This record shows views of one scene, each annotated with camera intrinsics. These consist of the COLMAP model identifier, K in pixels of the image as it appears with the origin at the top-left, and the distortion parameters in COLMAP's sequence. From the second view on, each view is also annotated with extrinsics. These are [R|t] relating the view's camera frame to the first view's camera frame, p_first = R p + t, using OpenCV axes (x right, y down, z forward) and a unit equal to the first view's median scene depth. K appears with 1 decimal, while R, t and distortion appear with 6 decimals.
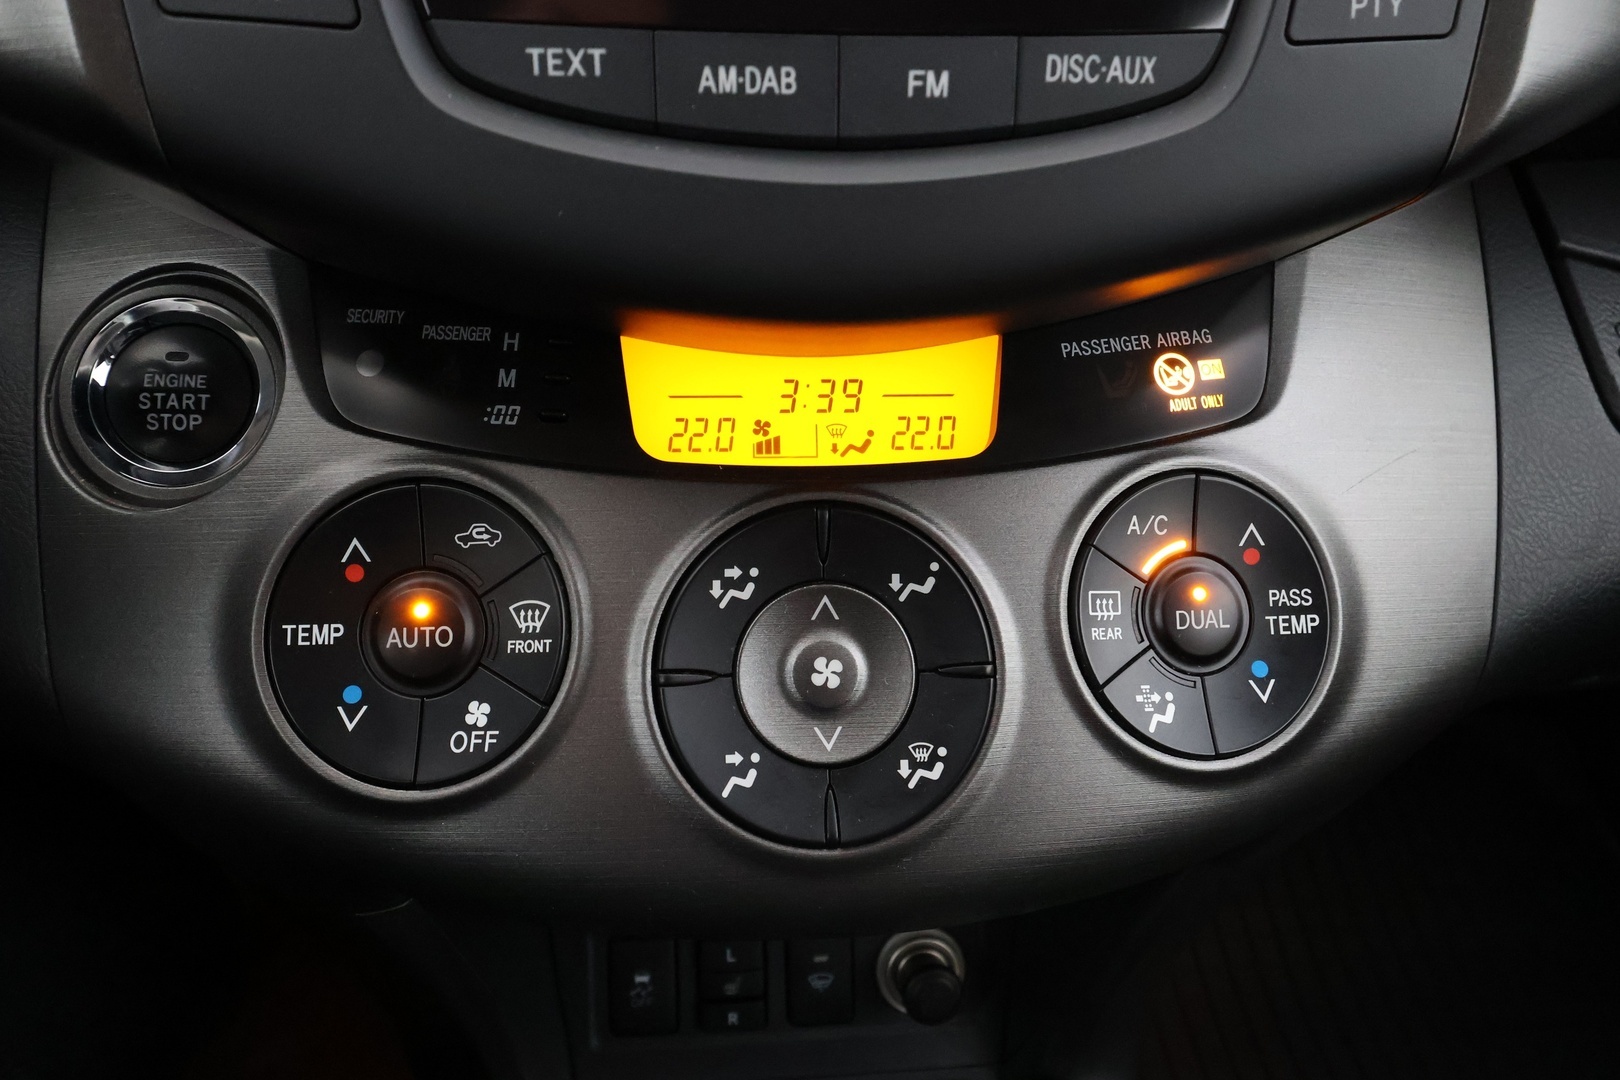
lens RADIAL K [[1116.4, 0, 812.7], [0, 1116.4, 543.8], [0, 0, 1]] dist [0.001790, -0.000007]
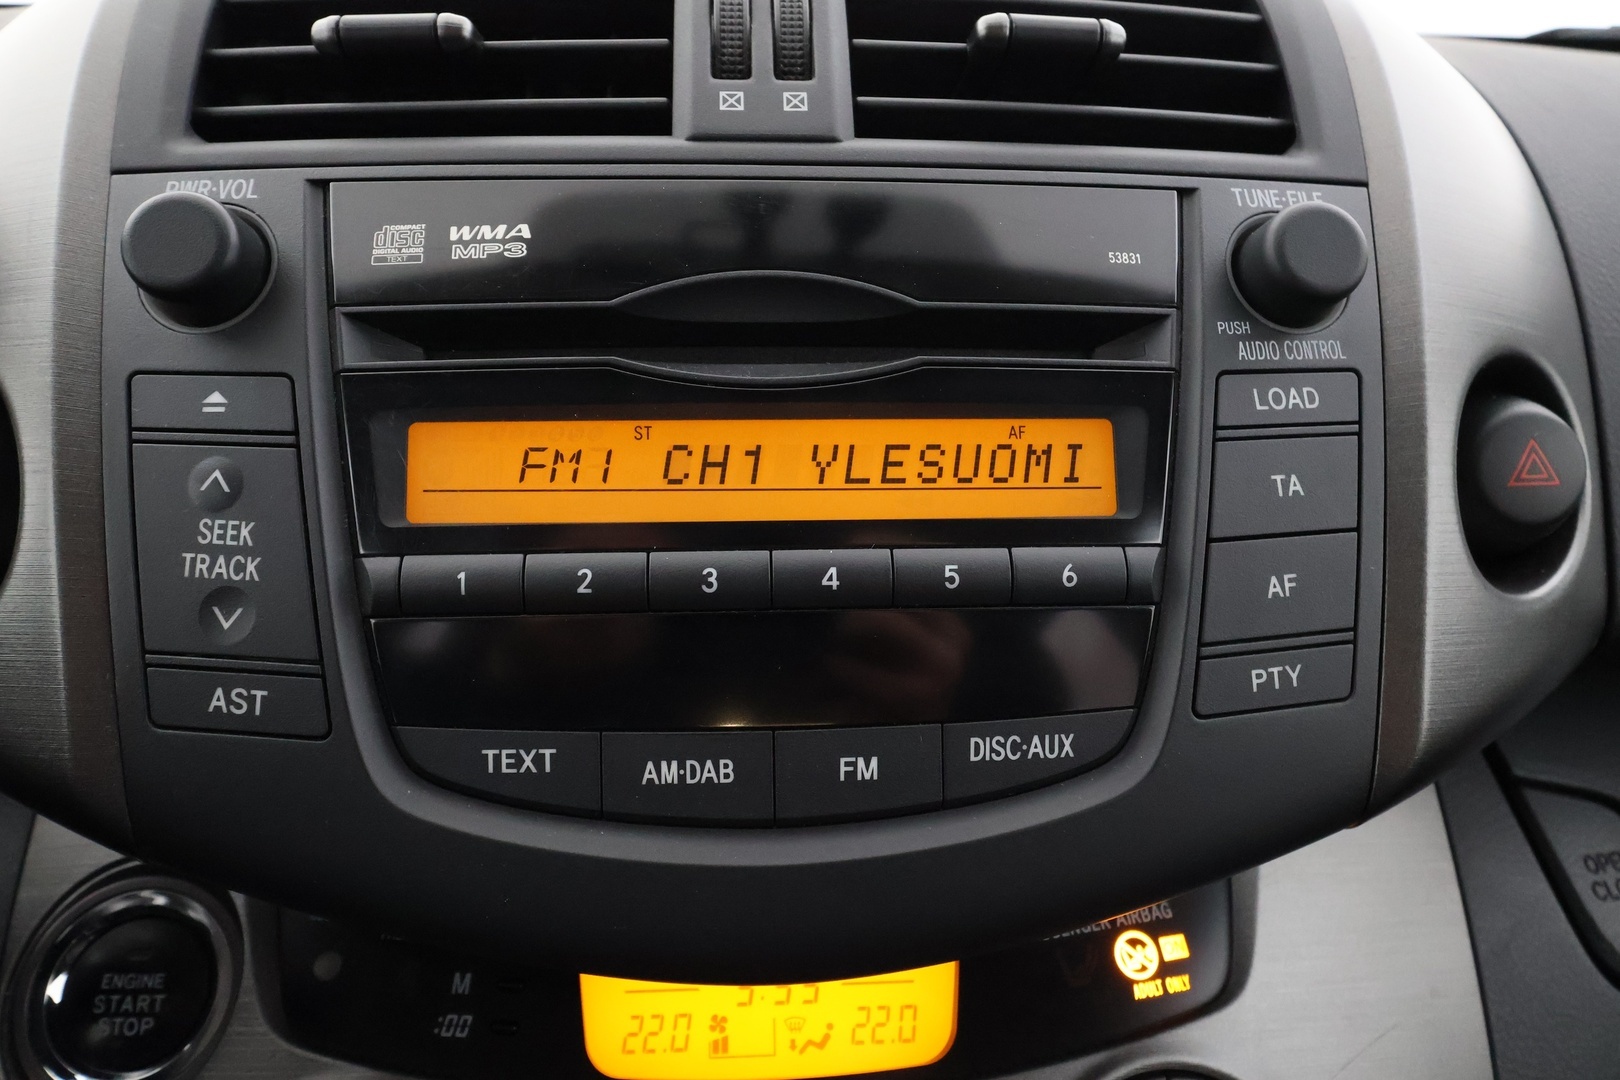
lens RADIAL K [[1116.4, 0, 807.5], [0, 1116.4, 538.7], [0, 0, 1]] dist [0.001790, -0.000007]
pose [[0.999759, -0.015728, -0.015337, 0.057200], [0.010825, 0.960216, -0.279050, -0.250239], [0.019116, 0.278816, 0.960154, -0.062985]]
